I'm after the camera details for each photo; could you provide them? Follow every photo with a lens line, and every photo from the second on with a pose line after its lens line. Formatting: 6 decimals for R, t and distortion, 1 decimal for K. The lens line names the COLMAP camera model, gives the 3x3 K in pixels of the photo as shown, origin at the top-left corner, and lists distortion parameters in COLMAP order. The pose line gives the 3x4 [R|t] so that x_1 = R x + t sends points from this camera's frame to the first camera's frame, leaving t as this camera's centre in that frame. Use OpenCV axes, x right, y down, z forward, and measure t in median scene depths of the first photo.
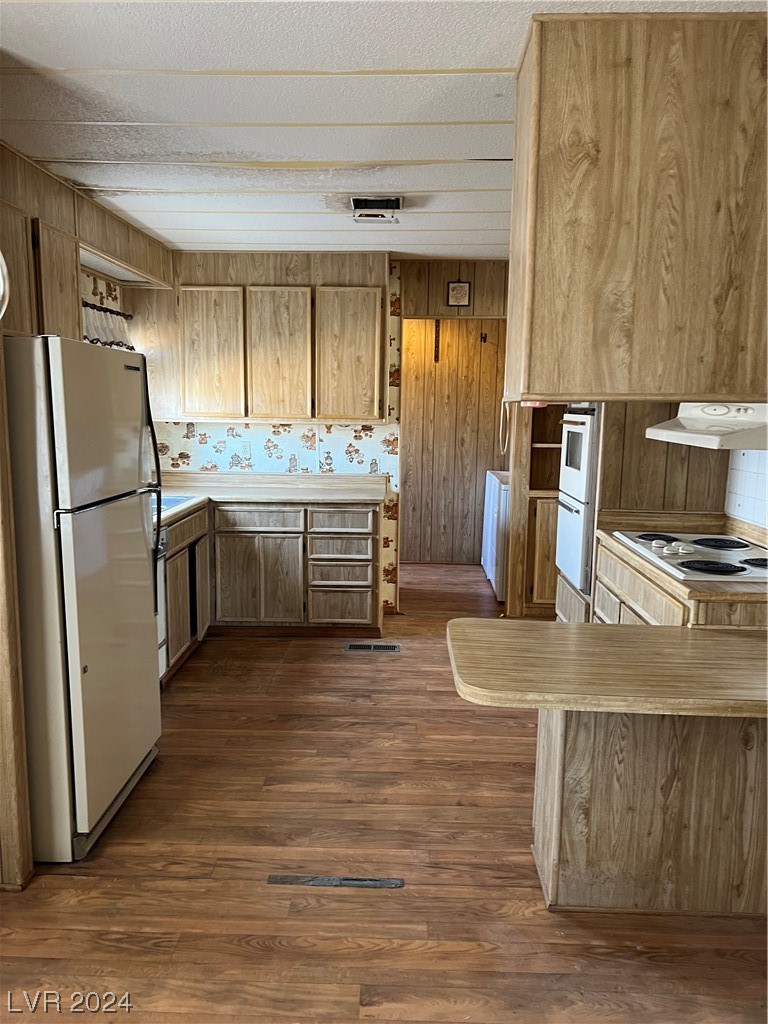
lens RADIAL K [[720.6, 0, 381.5], [0, 720.6, 511.4], [0, 0, 1]] dist [0.032670, -0.001950]
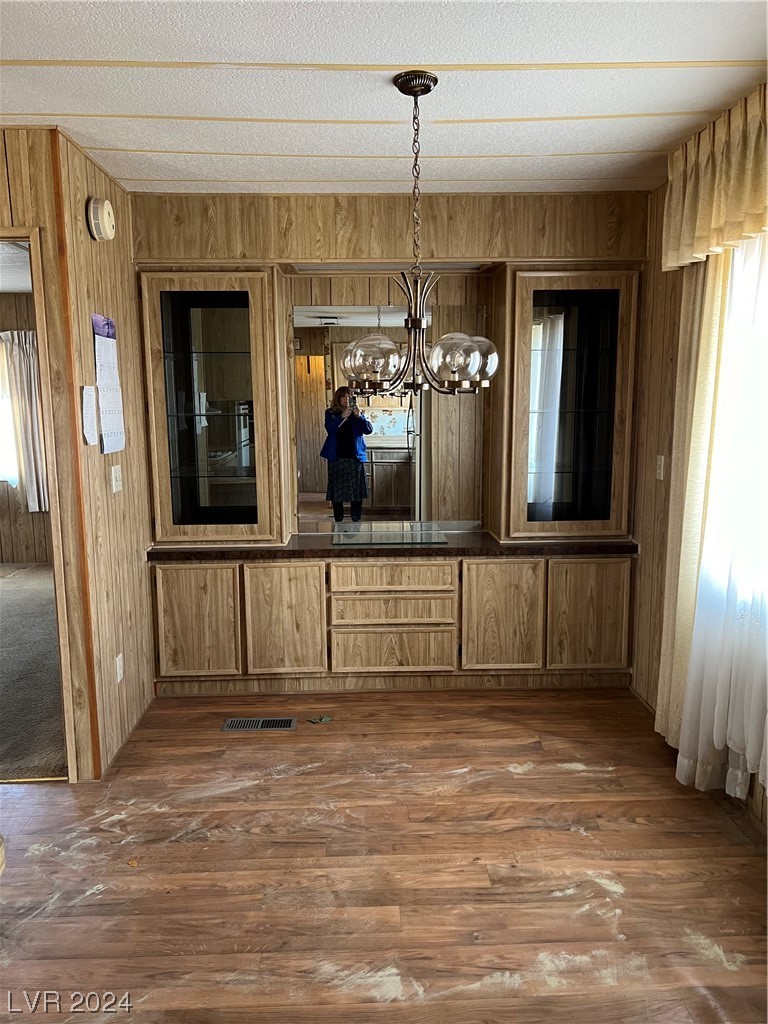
lens RADIAL K [[720.6, 0, 381.7], [0, 720.6, 513.8], [0, 0, 1]] dist [0.032670, -0.001950]
pose [[-0.997758, 0.007230, -0.066535, 0.125258], [-0.012219, 0.957757, 0.287320, -0.234570], [0.065802, 0.287489, -0.955521, 1.620525]]
